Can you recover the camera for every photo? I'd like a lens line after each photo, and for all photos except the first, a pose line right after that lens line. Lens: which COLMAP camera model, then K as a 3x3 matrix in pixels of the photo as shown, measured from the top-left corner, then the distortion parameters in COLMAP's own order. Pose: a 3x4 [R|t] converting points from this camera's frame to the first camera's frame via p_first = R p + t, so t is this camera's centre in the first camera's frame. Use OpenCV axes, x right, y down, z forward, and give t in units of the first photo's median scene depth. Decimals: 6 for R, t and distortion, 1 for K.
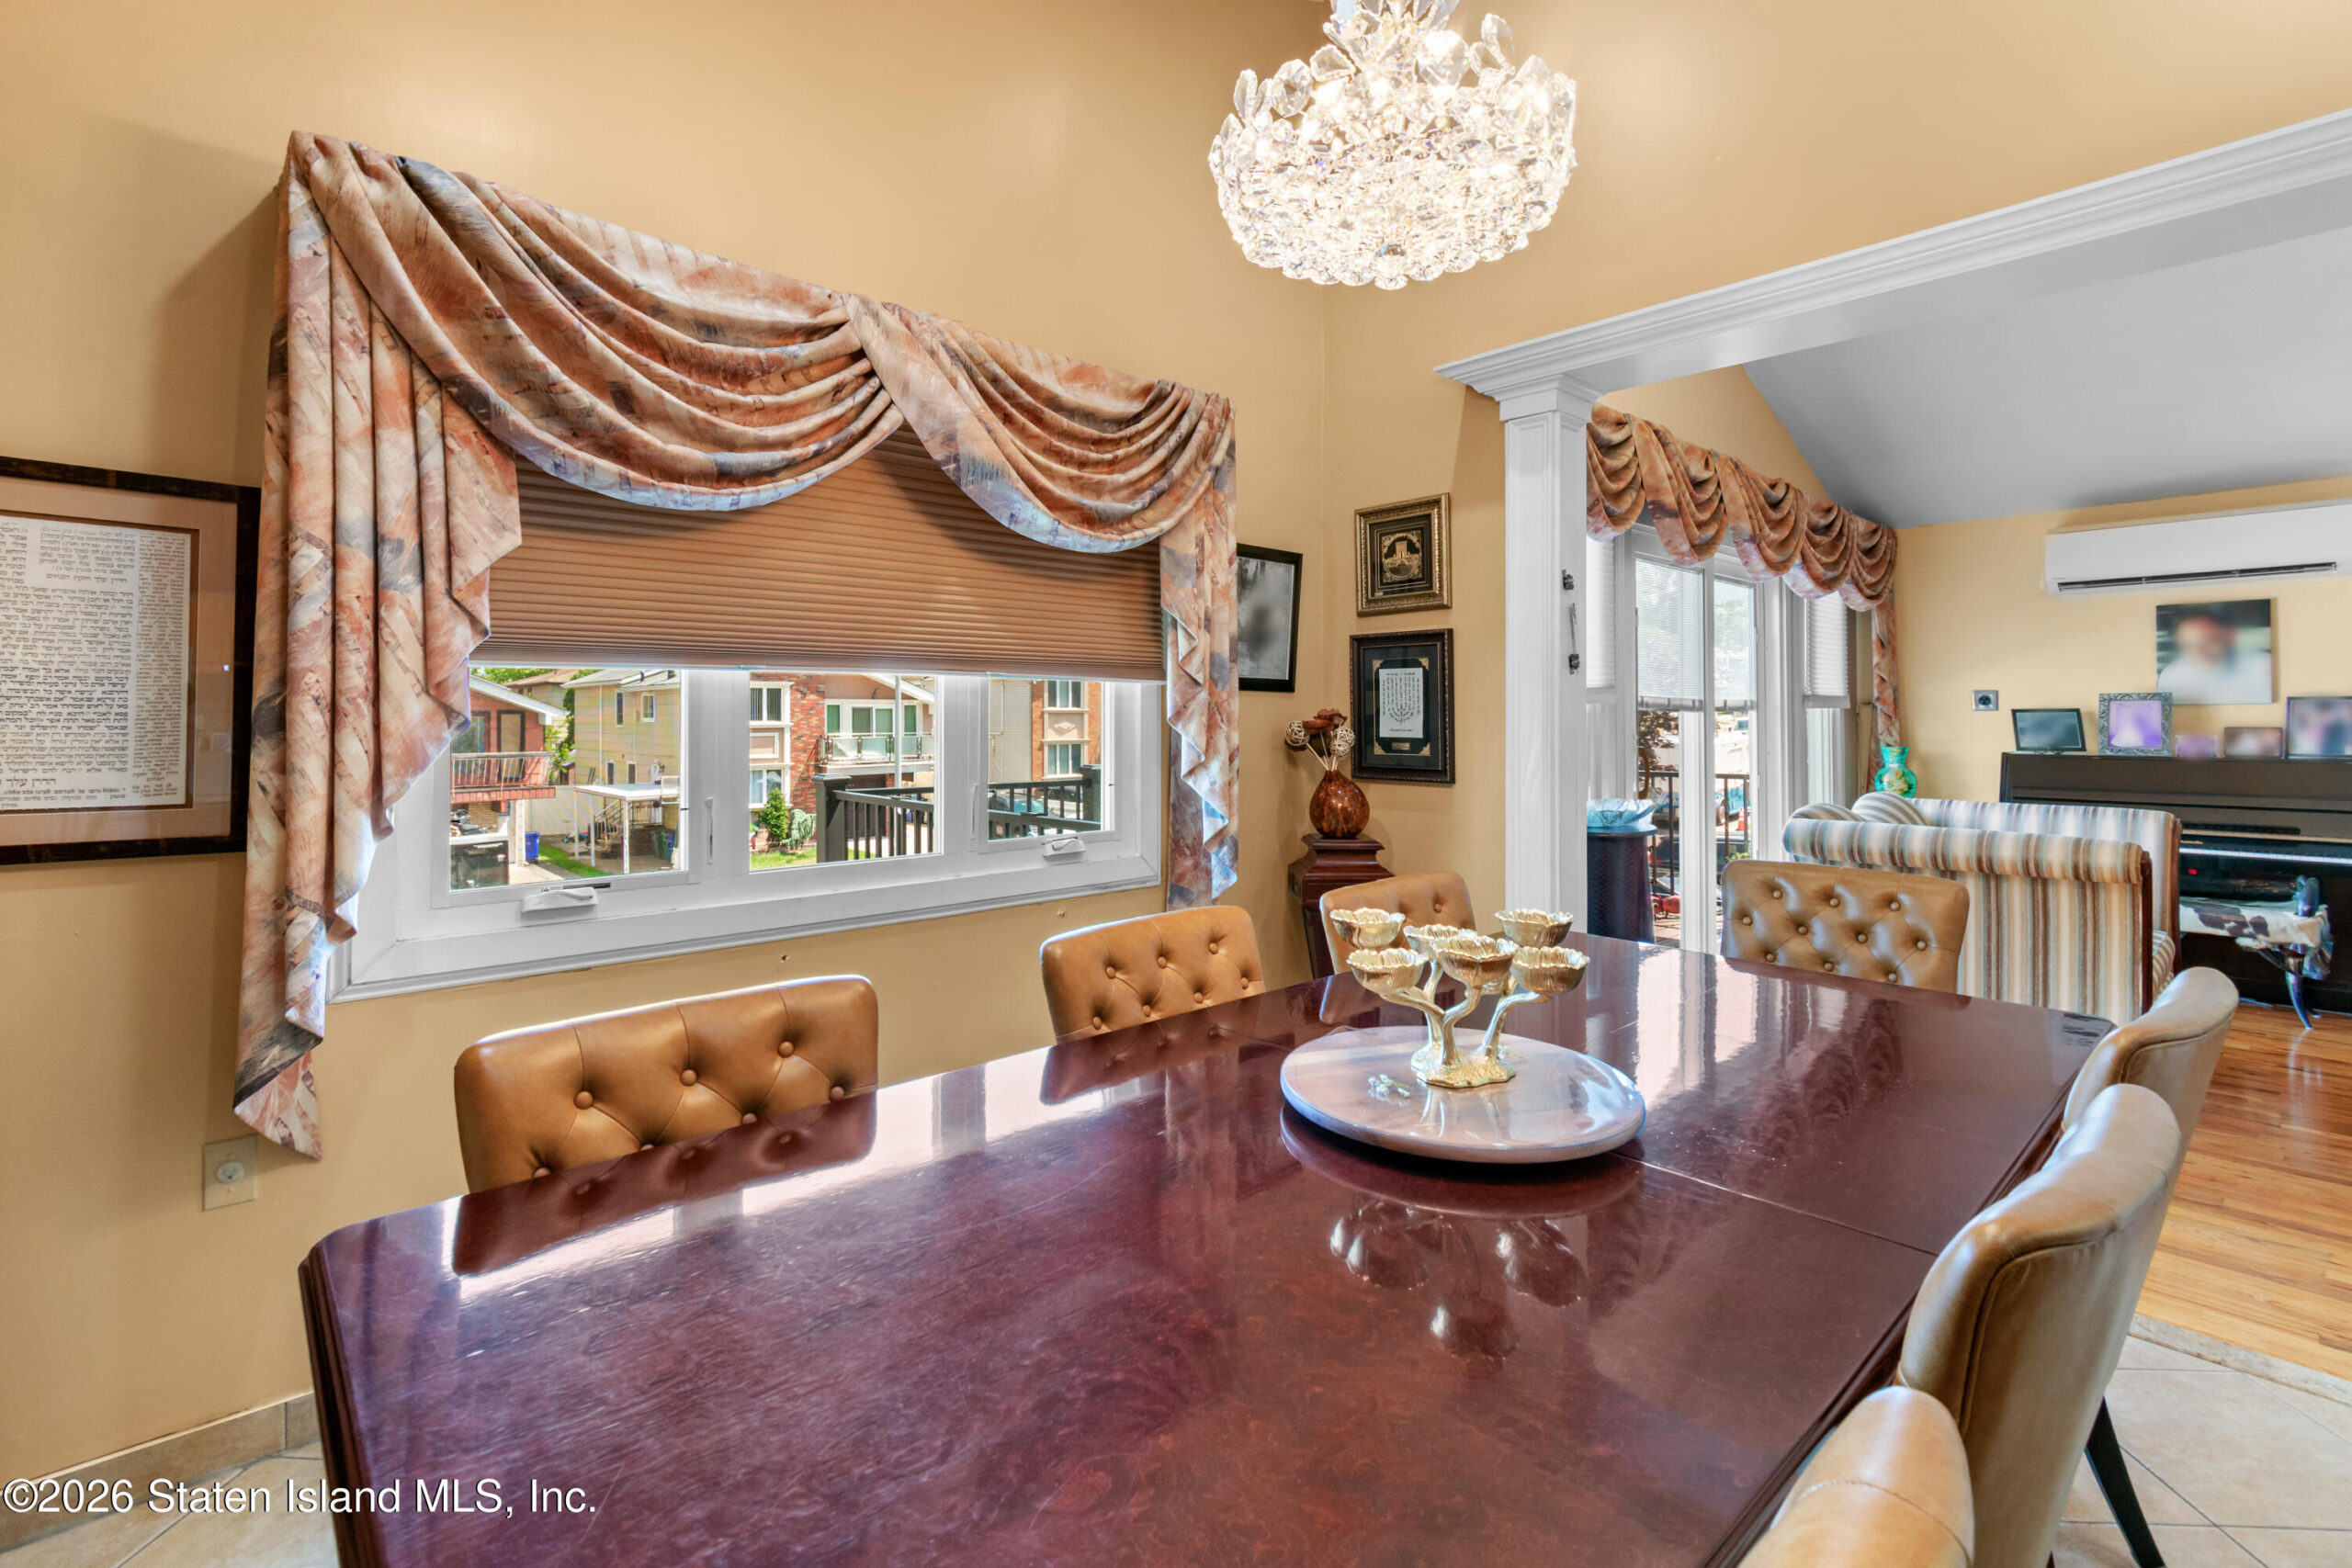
lens RADIAL K [[1062.0, 0, 1174.3], [0, 1062.0, 698.7], [0, 0, 1]] dist [0.001938, 0.000337]
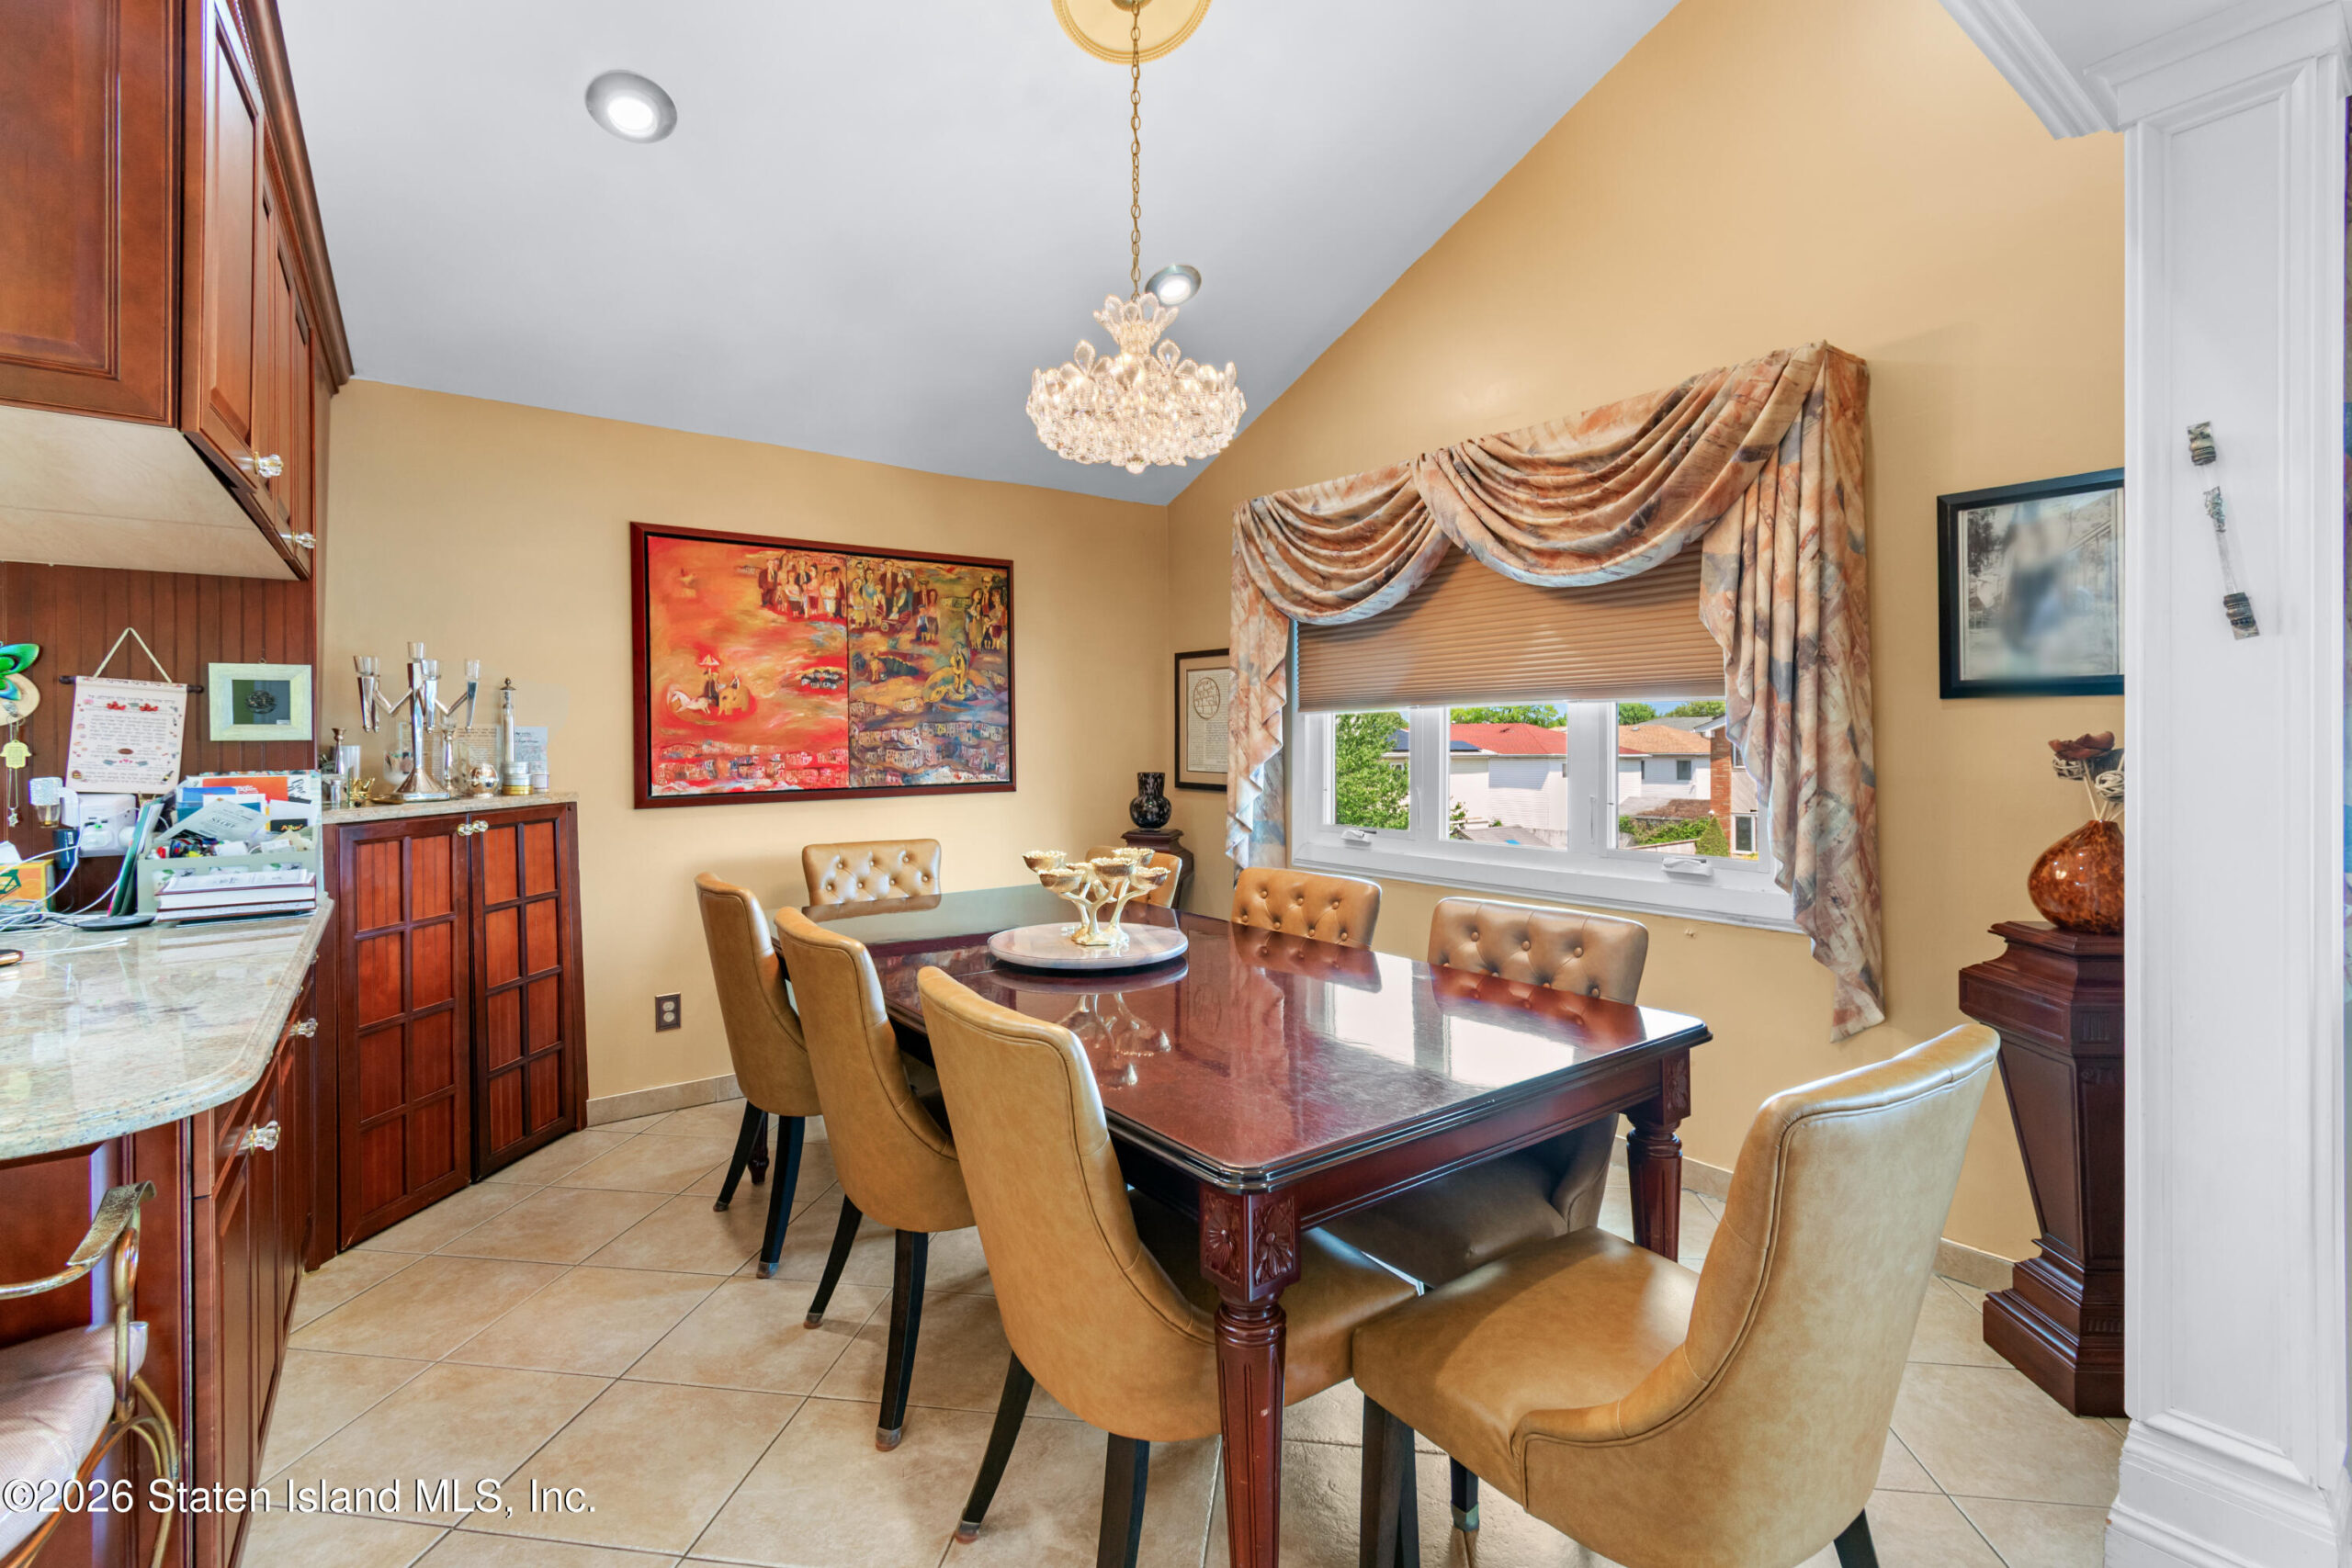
lens RADIAL K [[1046.3, 0, 1173.9], [0, 1046.3, 739.5], [0, 0, 1]] dist [0.001269, -0.000563]
pose [[-0.095128, -0.004511, -0.995455, 1.317836], [0.016693, 0.999842, -0.006126, 0.024454], [0.995325, -0.017200, -0.095038, 0.870577]]
